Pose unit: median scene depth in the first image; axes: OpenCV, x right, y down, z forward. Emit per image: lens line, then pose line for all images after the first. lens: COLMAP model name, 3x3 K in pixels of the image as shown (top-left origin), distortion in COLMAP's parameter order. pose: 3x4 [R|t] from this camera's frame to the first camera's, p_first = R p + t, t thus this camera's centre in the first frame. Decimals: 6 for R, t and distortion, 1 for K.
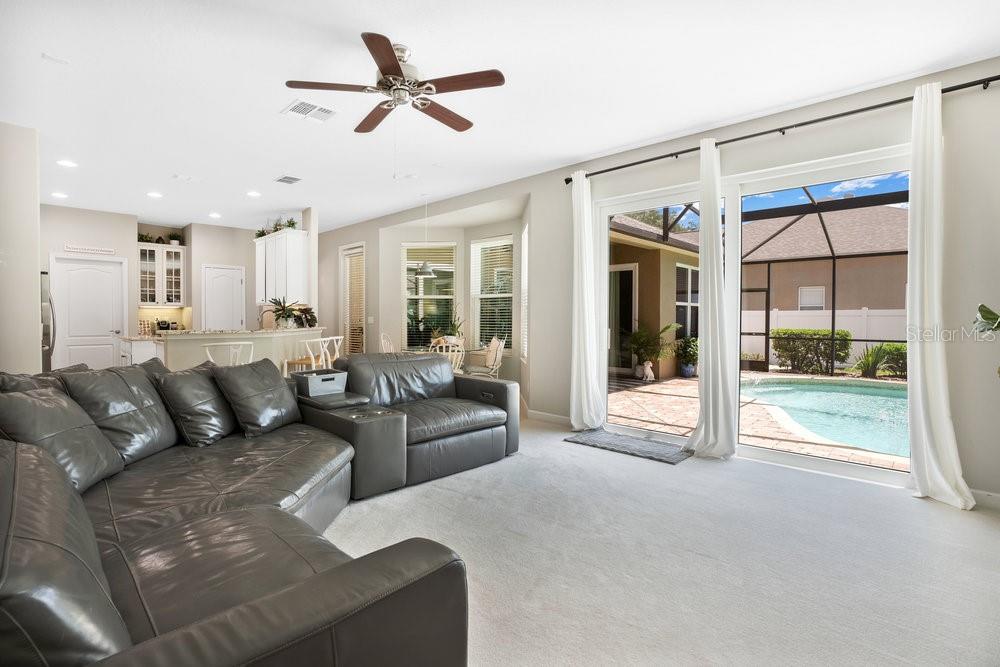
lens RADIAL K [[467.9, 0, 497.2], [0, 467.9, 327.8], [0, 0, 1]] dist [-0.078357, 0.037908]
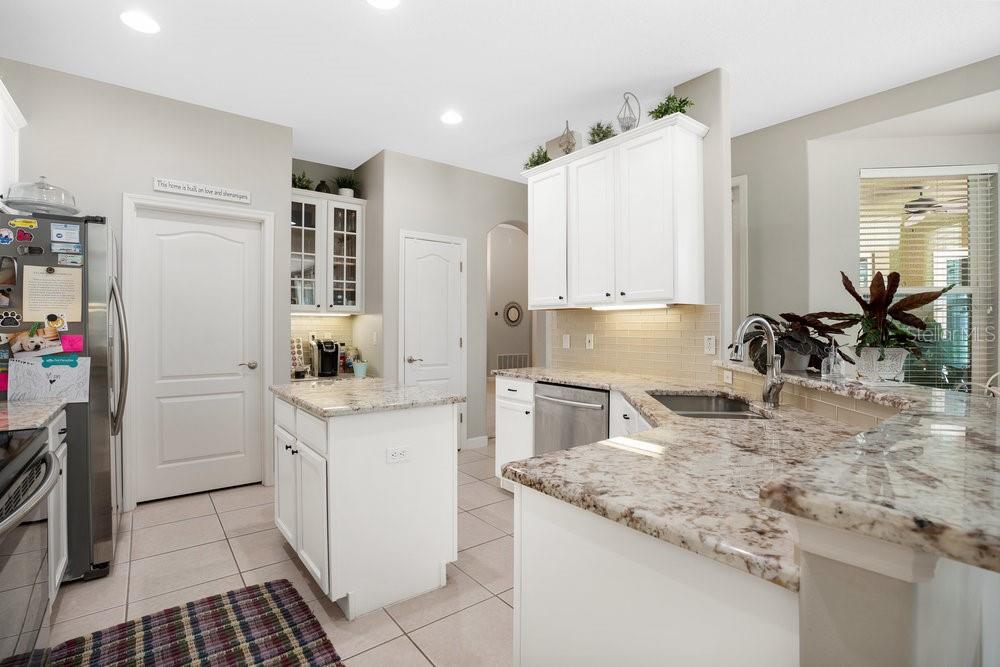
lens RADIAL K [[467.9, 0, 497.2], [0, 467.9, 327.8], [0, 0, 1]] dist [-0.078357, 0.037908]
pose [[0.990220, 0.001683, -0.139502, -0.471972], [-0.005245, 0.999670, -0.025165, -0.018322], [0.139414, 0.025651, 0.989902, 0.506041]]
